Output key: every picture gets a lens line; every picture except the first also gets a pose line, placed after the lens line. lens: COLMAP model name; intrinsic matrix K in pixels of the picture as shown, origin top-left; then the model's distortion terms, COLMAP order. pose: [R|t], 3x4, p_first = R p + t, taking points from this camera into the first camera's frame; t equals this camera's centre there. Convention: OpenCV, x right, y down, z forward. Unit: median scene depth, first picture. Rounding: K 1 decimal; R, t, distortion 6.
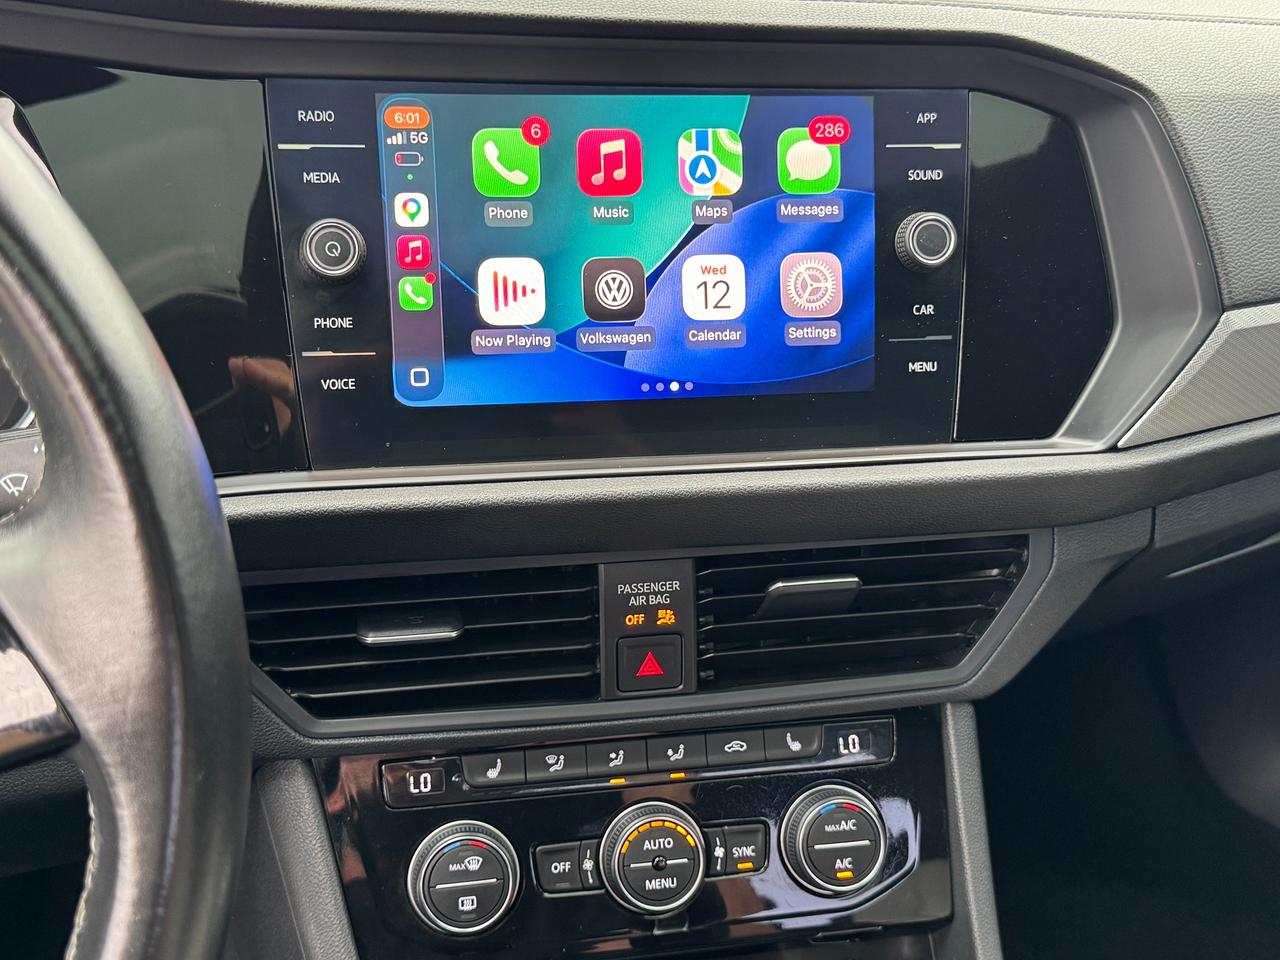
lens RADIAL K [[1449.5, 0, 636.4], [0, 1449.5, 478.1], [0, 0, 1]] dist [0.121278, 0.000000]
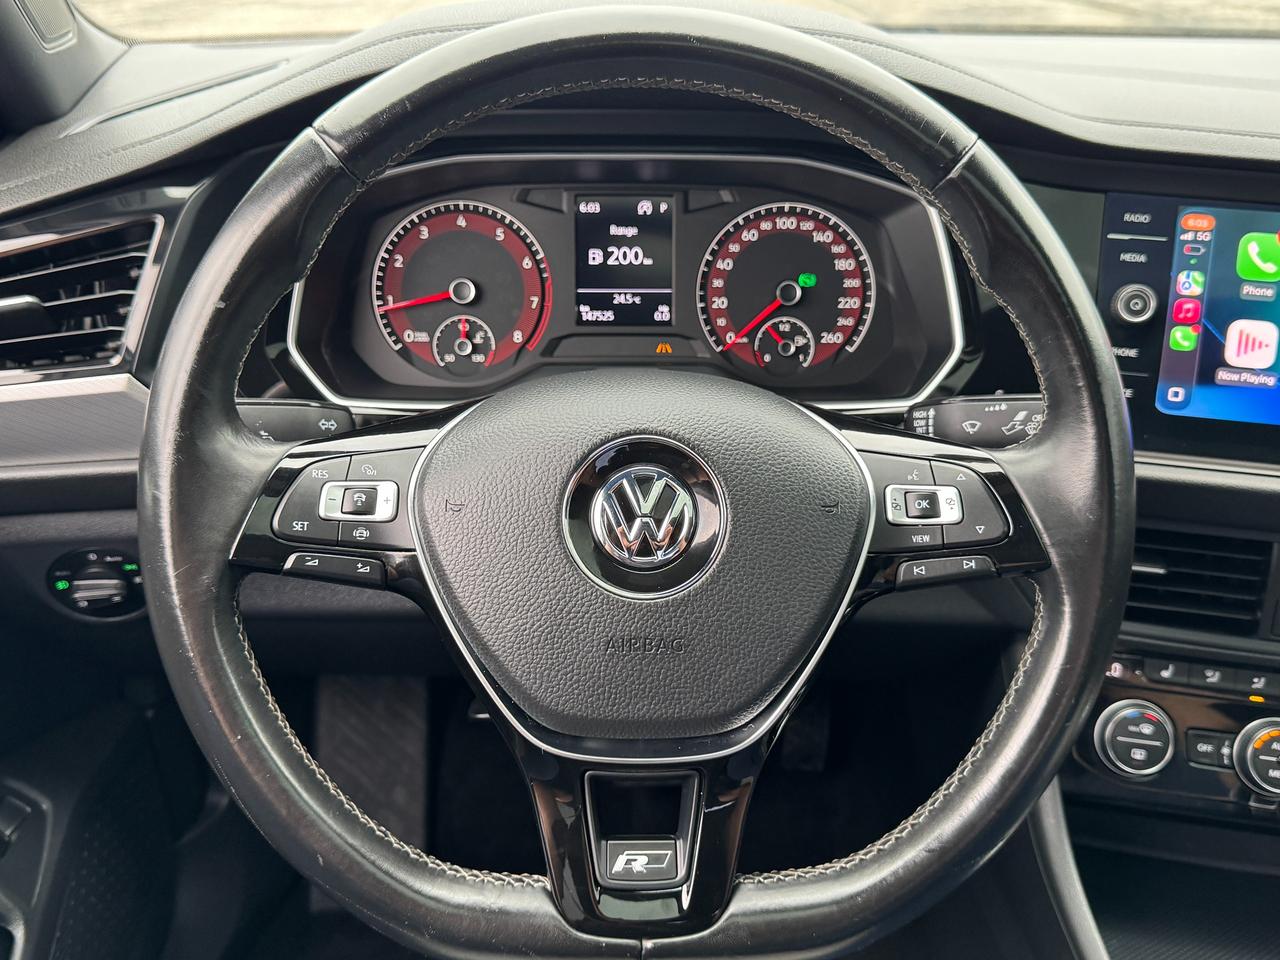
lens RADIAL K [[1222.4, 0, 640.8], [0, 1222.4, 489.2], [0, 0, 1]] dist [-0.008843, 0.000000]
pose [[0.917648, 0.151734, -0.367286, -0.171792], [-0.151237, 0.988032, 0.030320, 0.068714], [0.367491, 0.027724, 0.929614, -0.346440]]
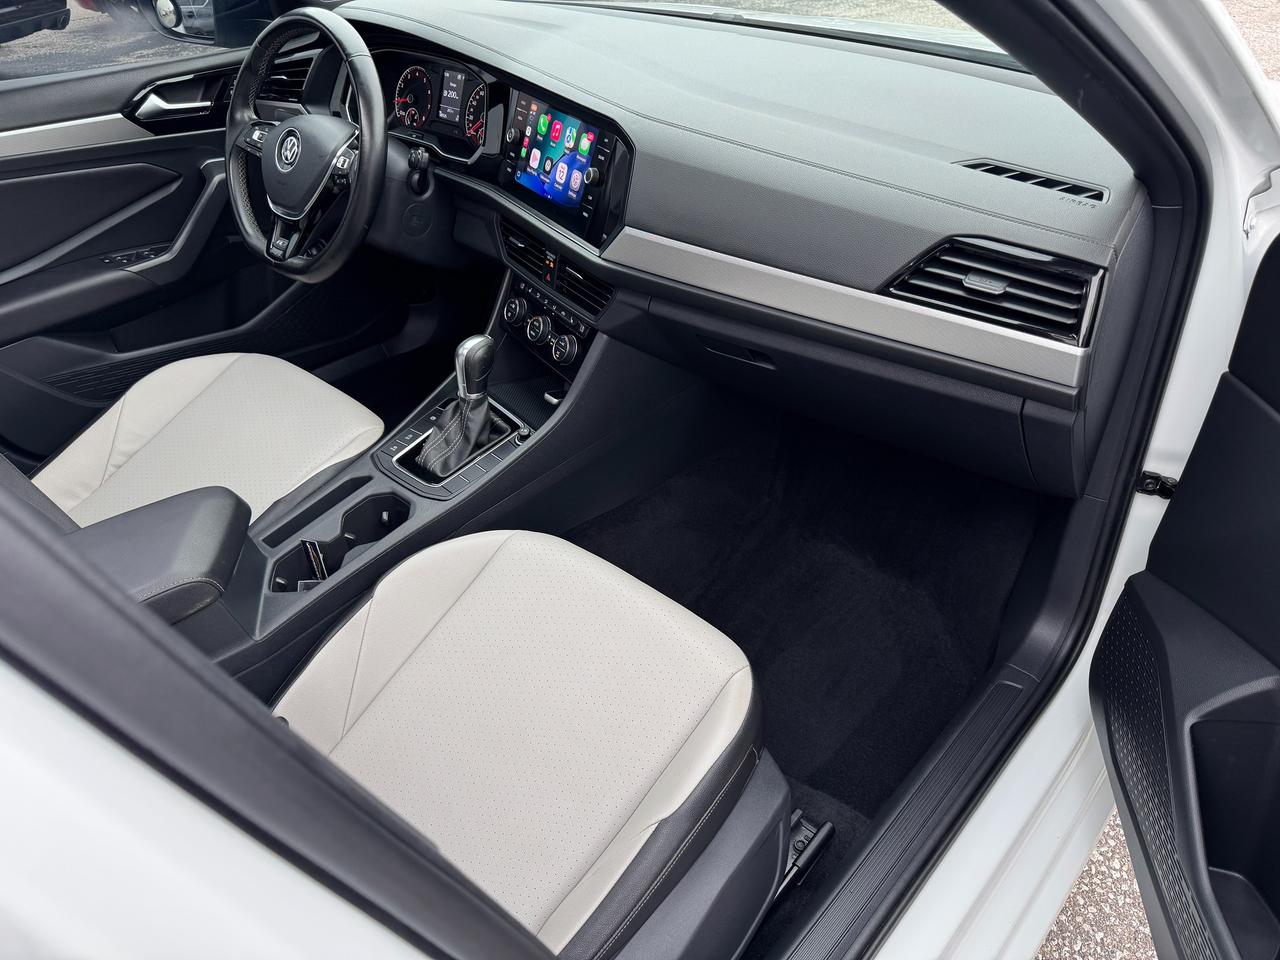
lens RADIAL K [[914.6, 0, 641.0], [0, 914.6, 484.3], [0, 0, 1]] dist [0.036706, -0.044482]
pose [[0.380879, 0.512289, -0.769734, 2.258778], [-0.355085, 0.849689, 0.389799, -0.429469], [0.853725, 0.124855, 0.505535, 0.118425]]
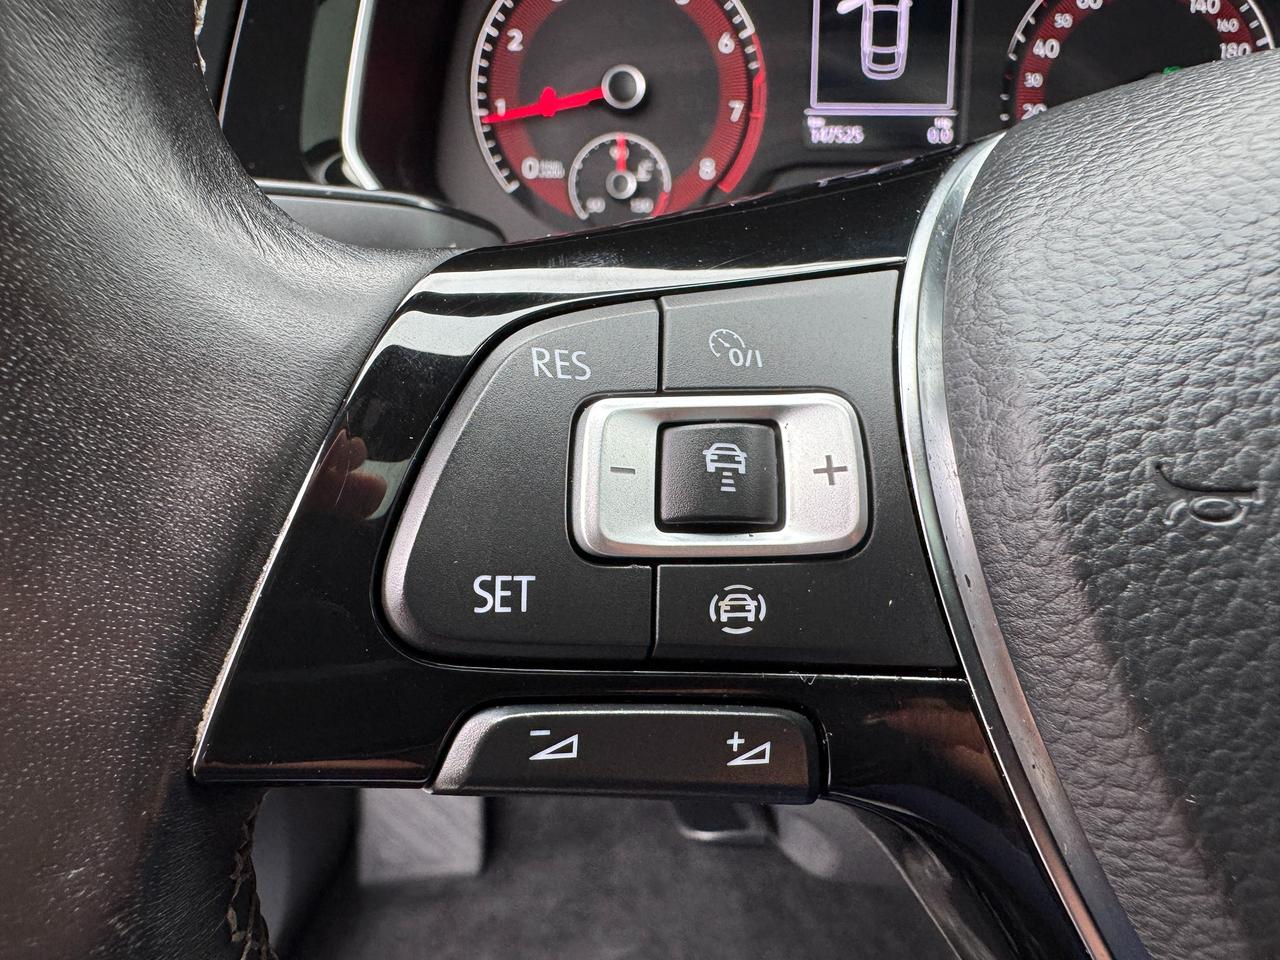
lens RADIAL K [[914.6, 0, 588.4], [0, 914.6, 470.8], [0, 0, 1]] dist [0.036706, -0.044482]
pose [[0.922558, 0.174691, -0.344050, -0.642311], [-0.151693, 0.984053, 0.092894, 0.121457], [0.354791, -0.033510, 0.934345, 0.232109]]
